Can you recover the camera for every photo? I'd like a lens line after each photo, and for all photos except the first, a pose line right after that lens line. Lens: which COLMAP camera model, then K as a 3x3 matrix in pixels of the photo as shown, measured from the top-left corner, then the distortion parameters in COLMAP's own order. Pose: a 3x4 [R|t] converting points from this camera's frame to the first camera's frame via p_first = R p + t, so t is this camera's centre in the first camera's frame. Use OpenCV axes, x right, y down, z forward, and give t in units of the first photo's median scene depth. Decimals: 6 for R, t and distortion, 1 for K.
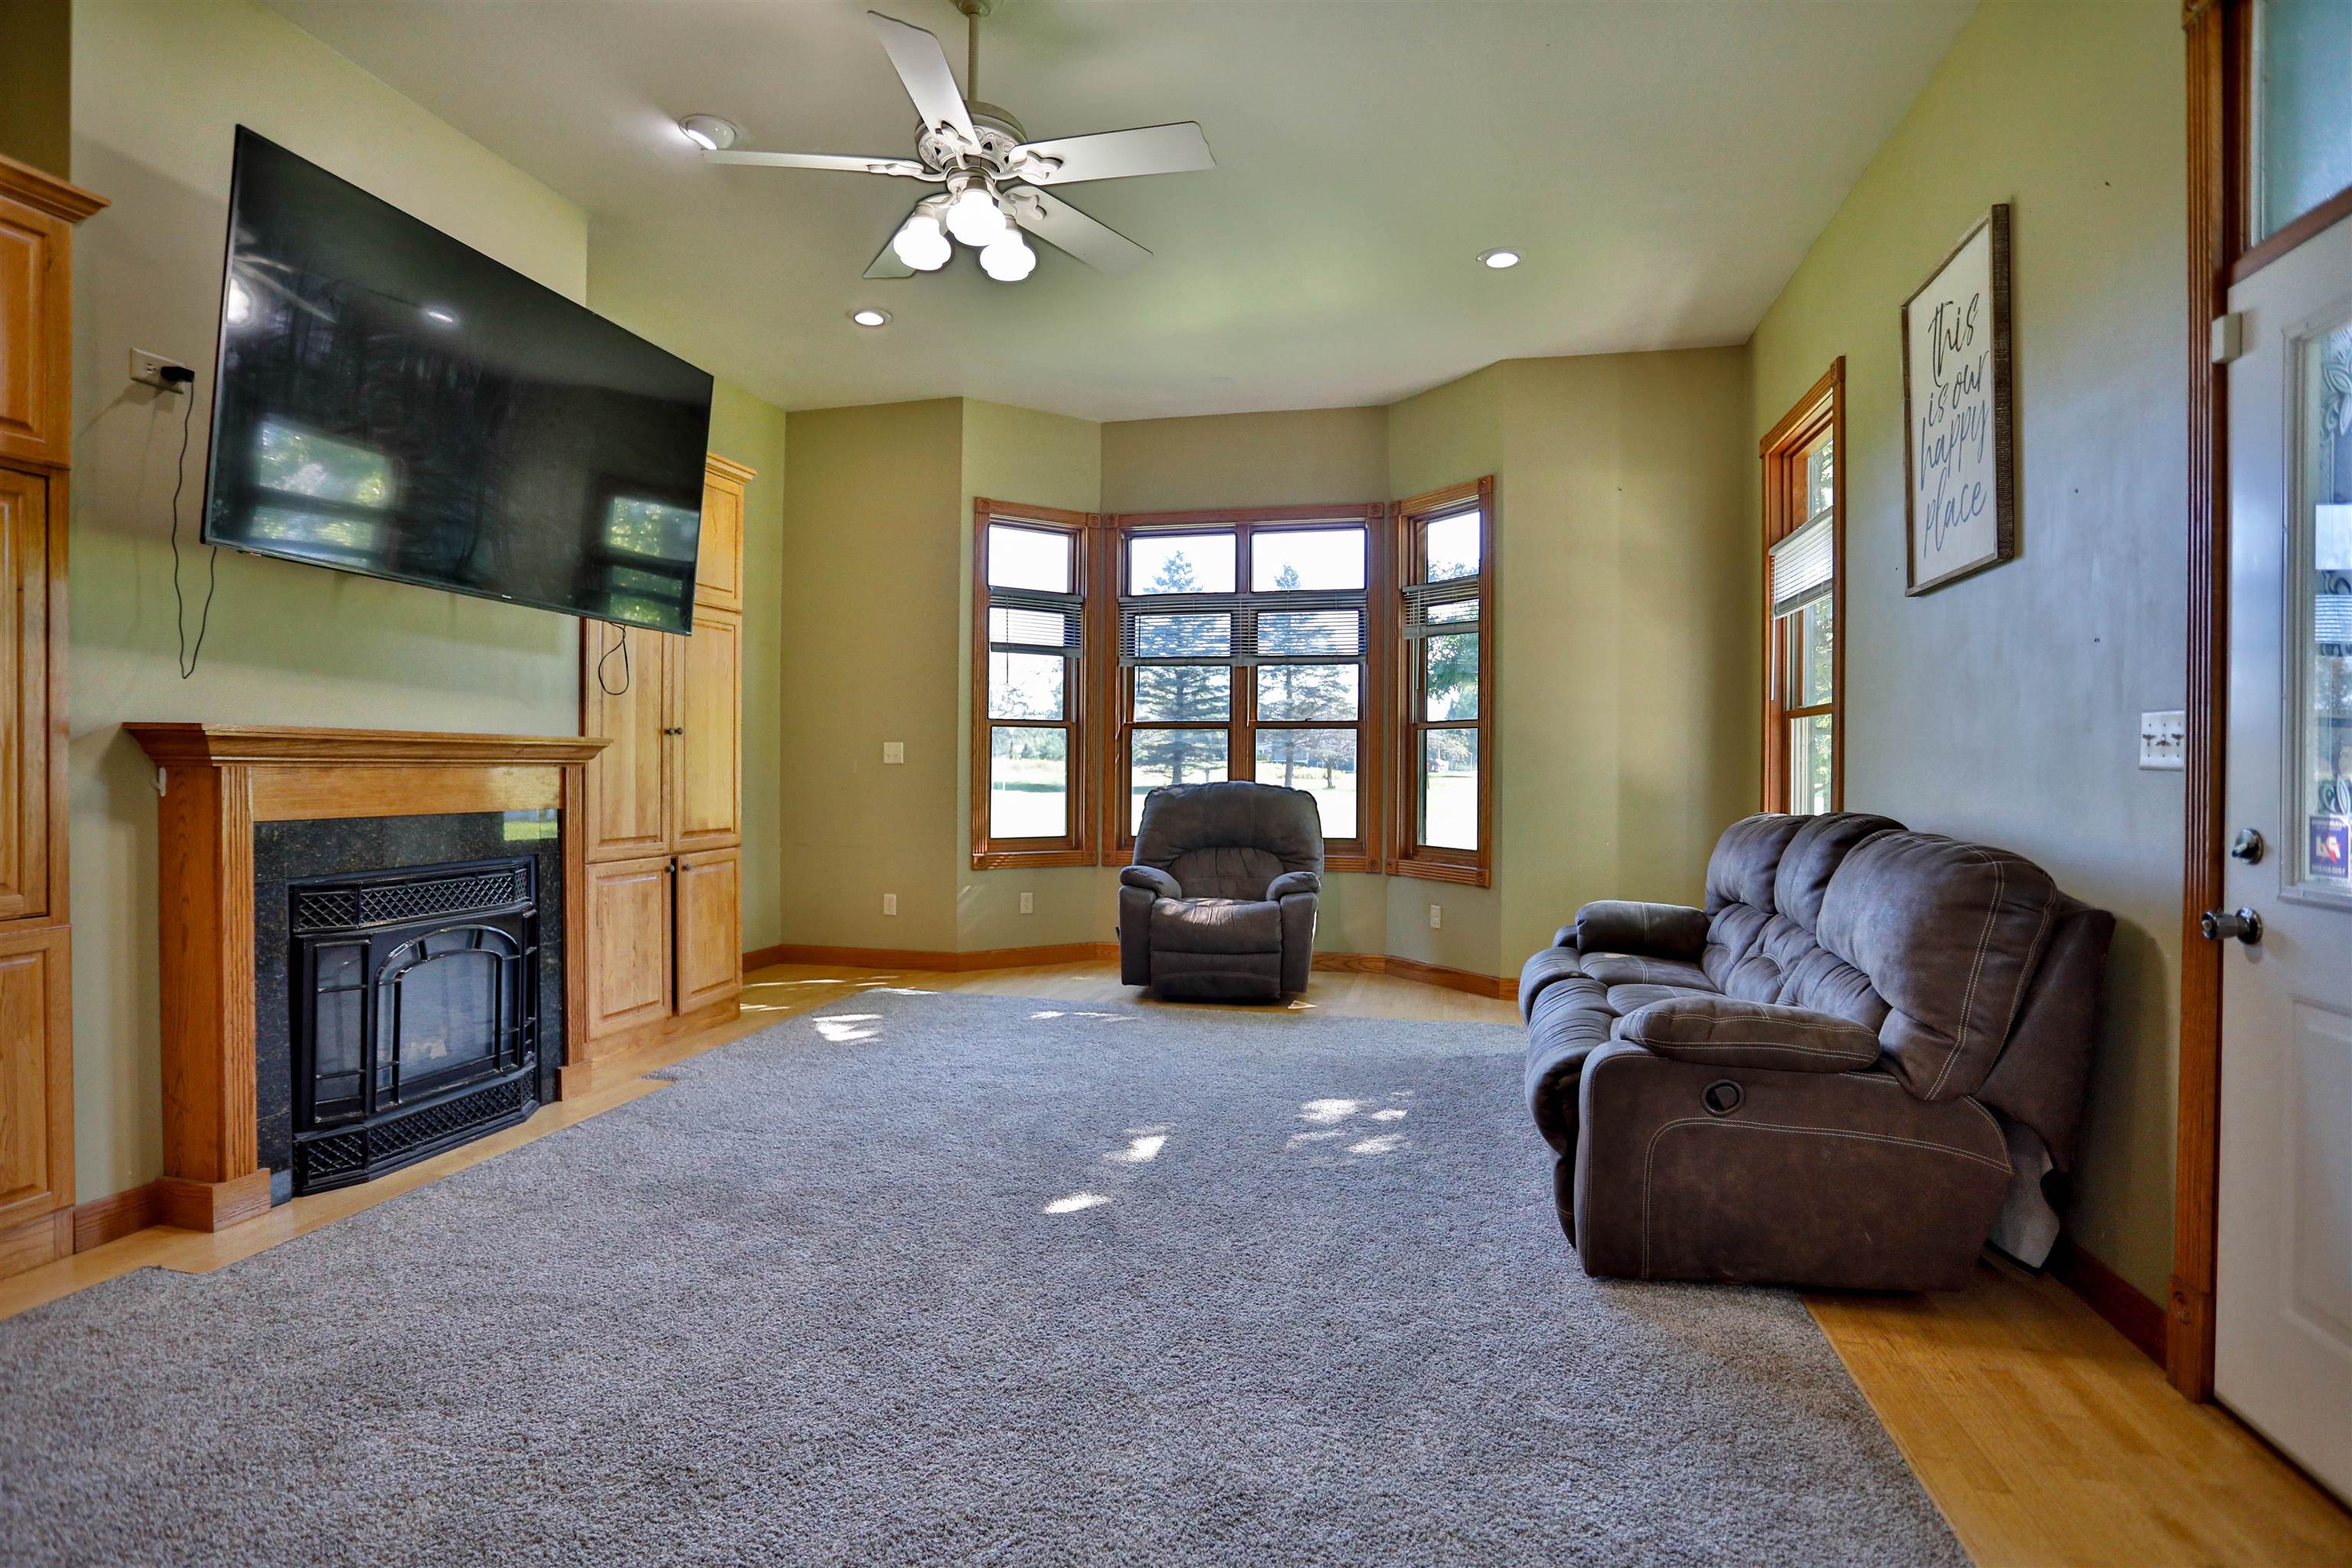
lens RADIAL K [[1159.7, 0, 1182.1], [0, 1159.7, 751.1], [0, 0, 1]] dist [-0.053222, 0.019564]
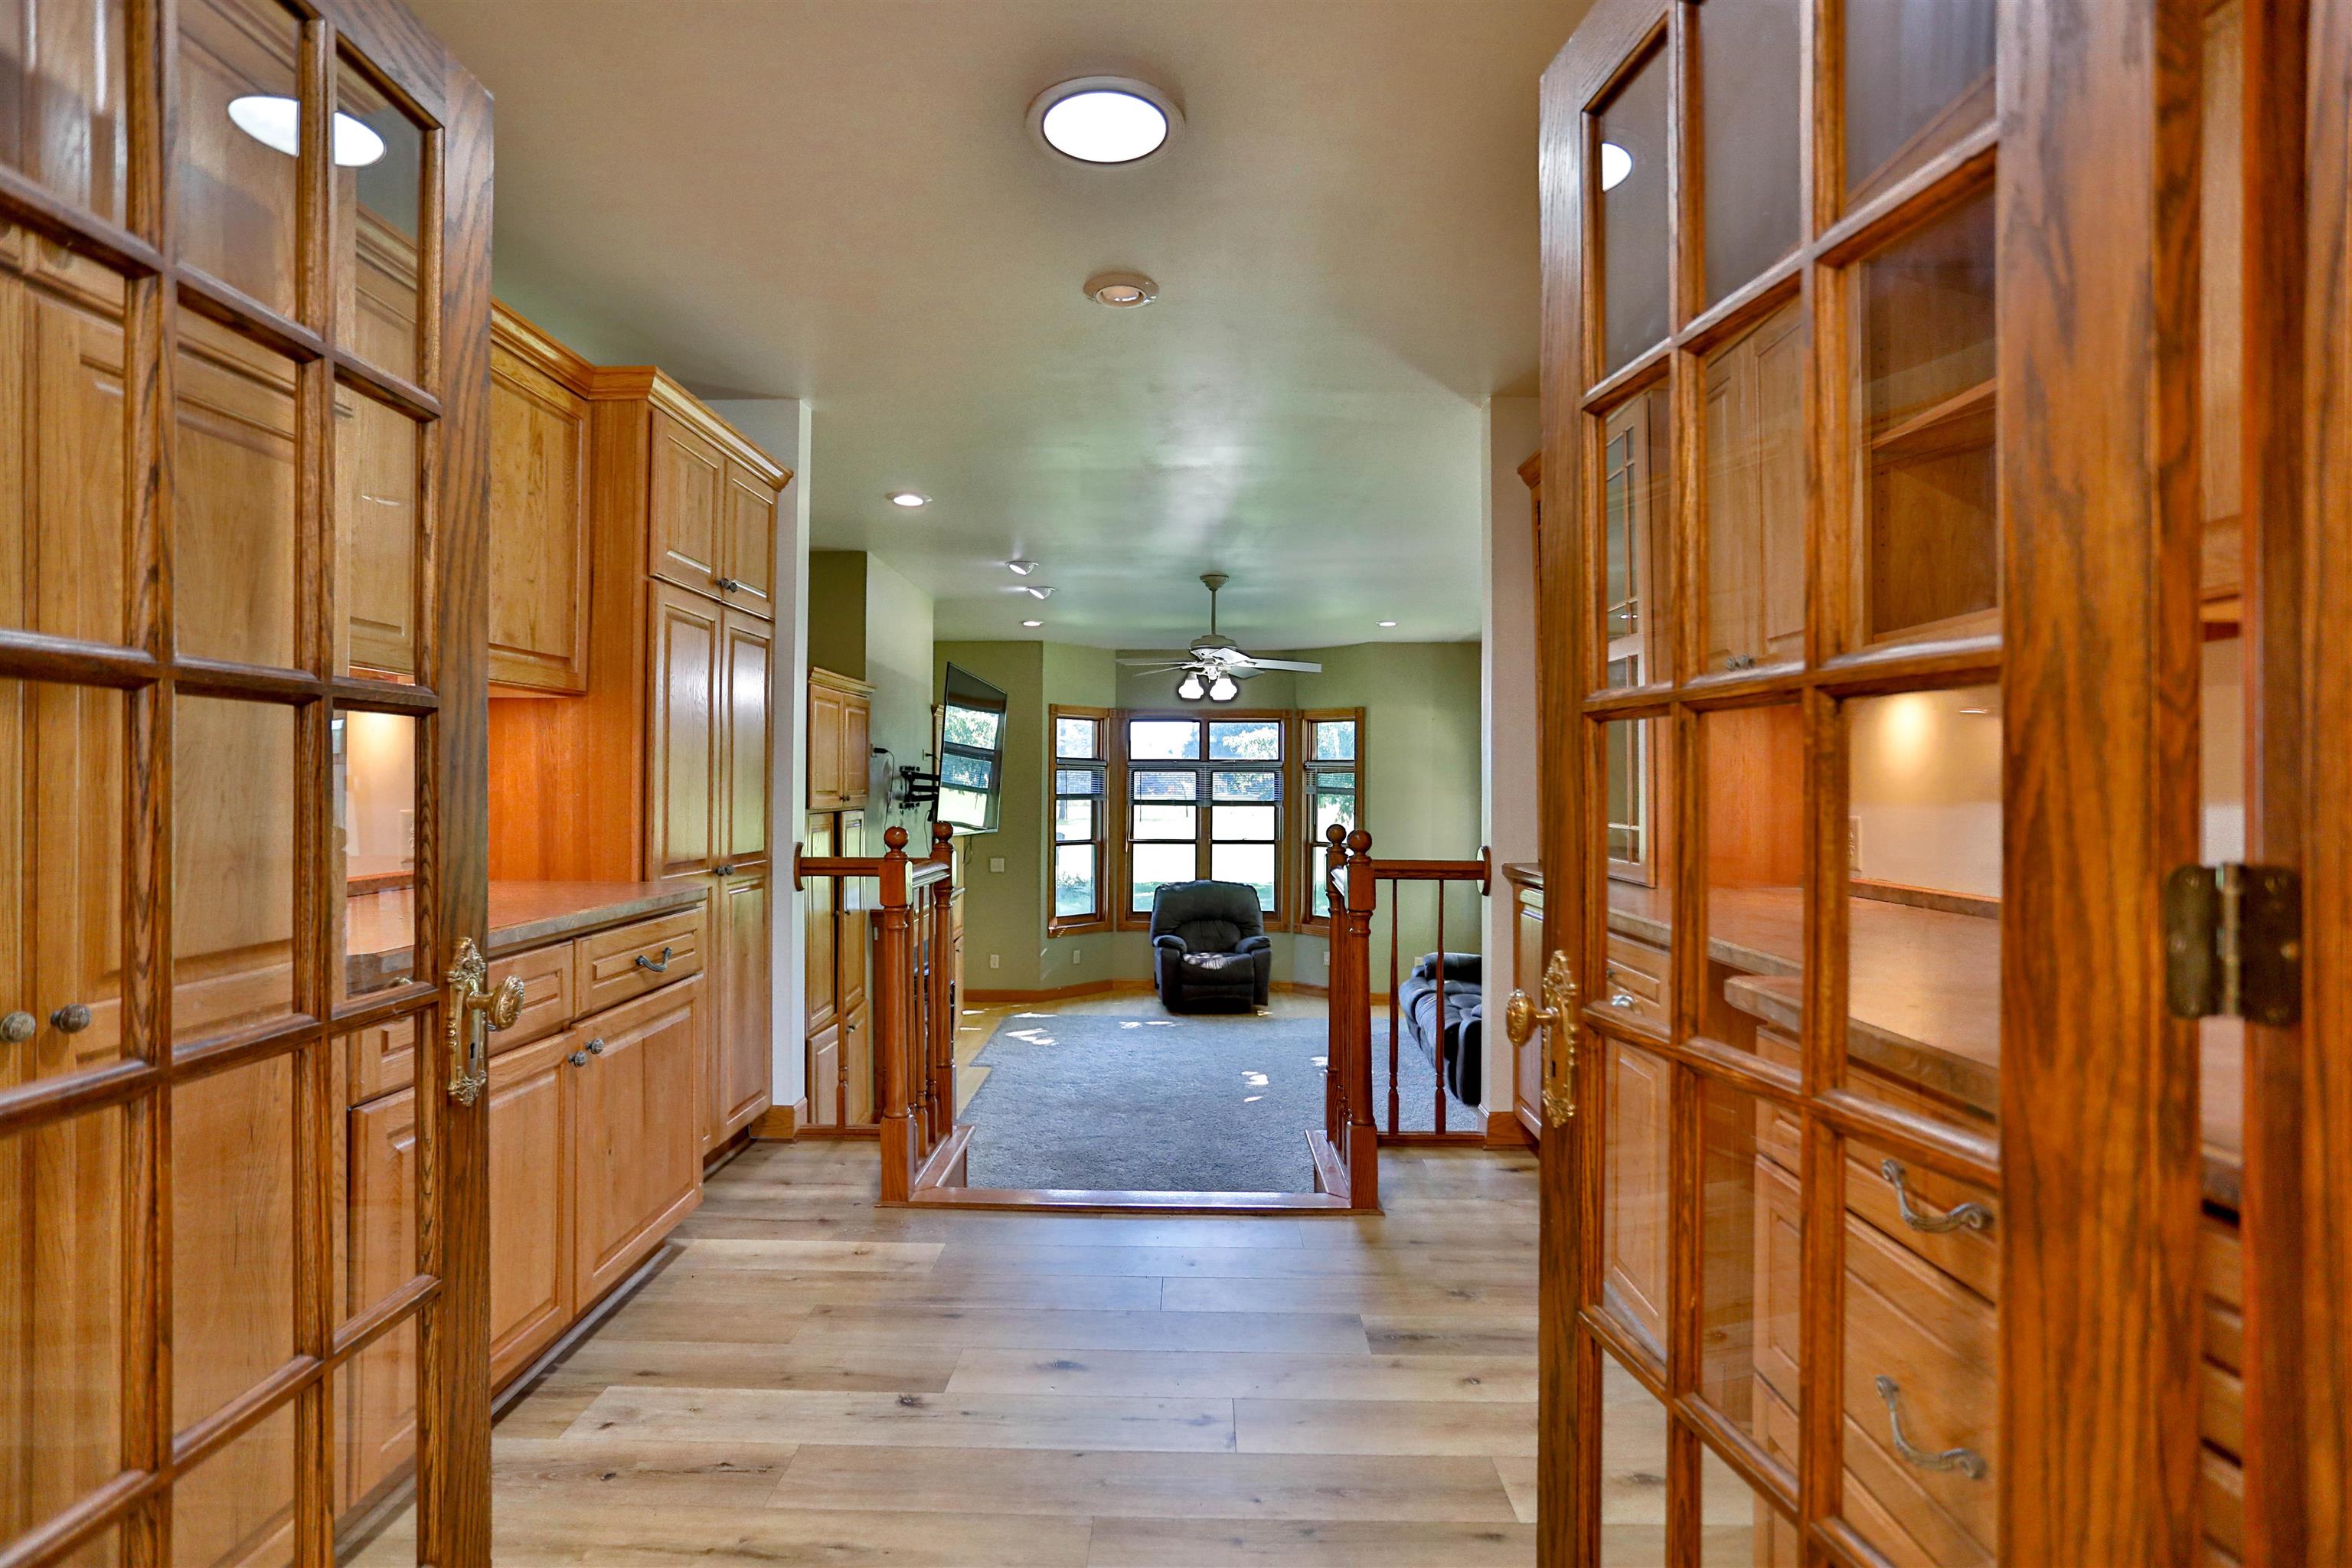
lens RADIAL K [[1130.5, 0, 1176.0], [0, 1130.5, 784.0], [0, 0, 1]] dist [0.001537, 0.000175]
pose [[0.974659, 0.003460, 0.223670, -0.357715], [-0.005162, 0.999962, 0.007024, -0.121159], [-0.223637, -0.008000, 0.974640, -0.559886]]
